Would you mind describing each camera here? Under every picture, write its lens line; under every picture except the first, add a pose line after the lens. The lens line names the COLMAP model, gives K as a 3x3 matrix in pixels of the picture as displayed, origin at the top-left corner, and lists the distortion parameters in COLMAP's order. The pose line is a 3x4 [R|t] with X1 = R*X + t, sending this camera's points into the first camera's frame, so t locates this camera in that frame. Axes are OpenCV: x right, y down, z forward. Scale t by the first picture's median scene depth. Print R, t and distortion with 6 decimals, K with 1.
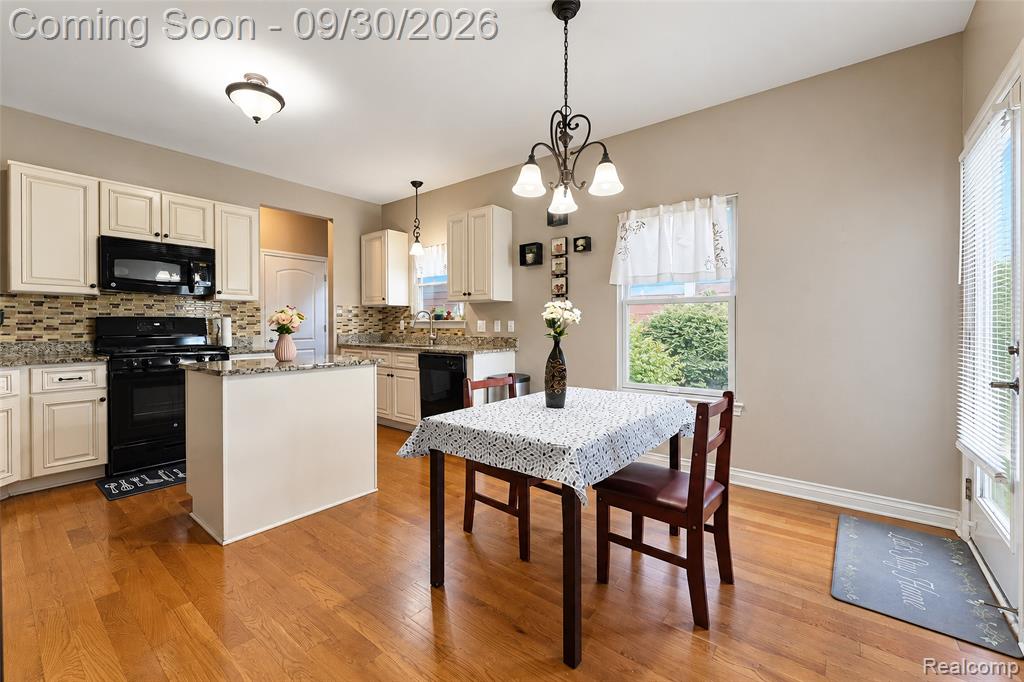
lens RADIAL K [[413.3, 0, 507.1], [0, 413.3, 330.4], [0, 0, 1]] dist [-0.000709, 0.000194]
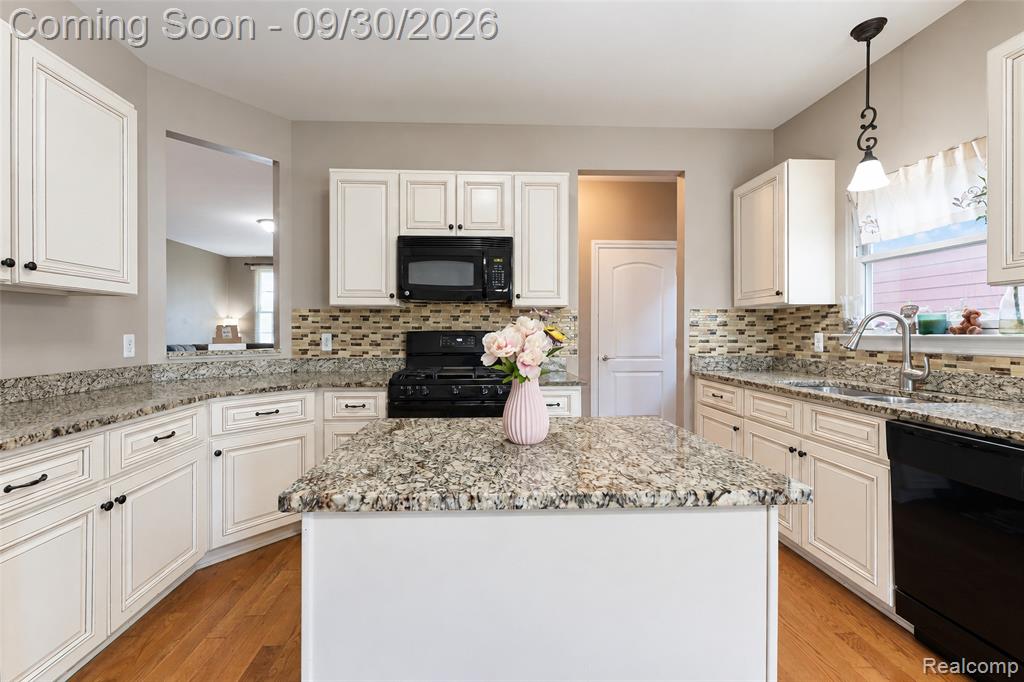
lens RADIAL K [[413.3, 0, 495.2], [0, 413.3, 332.9], [0, 0, 1]] dist [-0.000709, 0.000194]
pose [[0.646818, 0.002476, -0.762641, -0.164124], [-0.011744, 0.999908, -0.006714, -0.021950], [0.762554, 0.013299, 0.646787, 0.483437]]
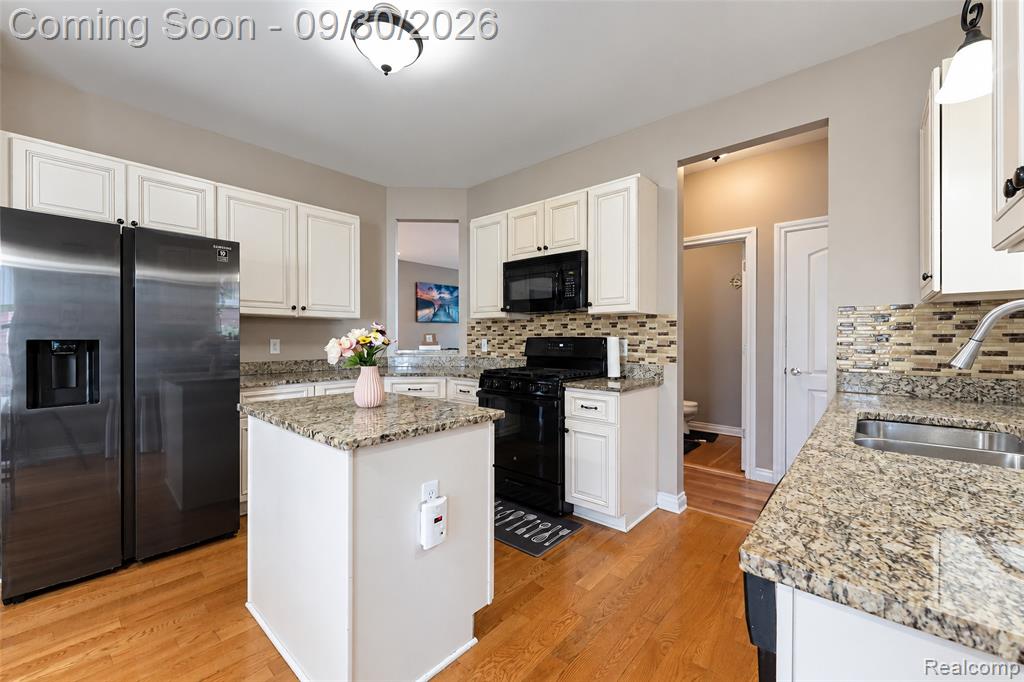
lens RADIAL K [[413.3, 0, 509.9], [0, 413.3, 340.4], [0, 0, 1]] dist [-0.000709, 0.000194]
pose [[-0.063590, 0.005626, -0.997960, 0.075048], [-0.015262, 0.999862, 0.006609, -0.027237], [0.997859, 0.015651, -0.063495, 0.868071]]
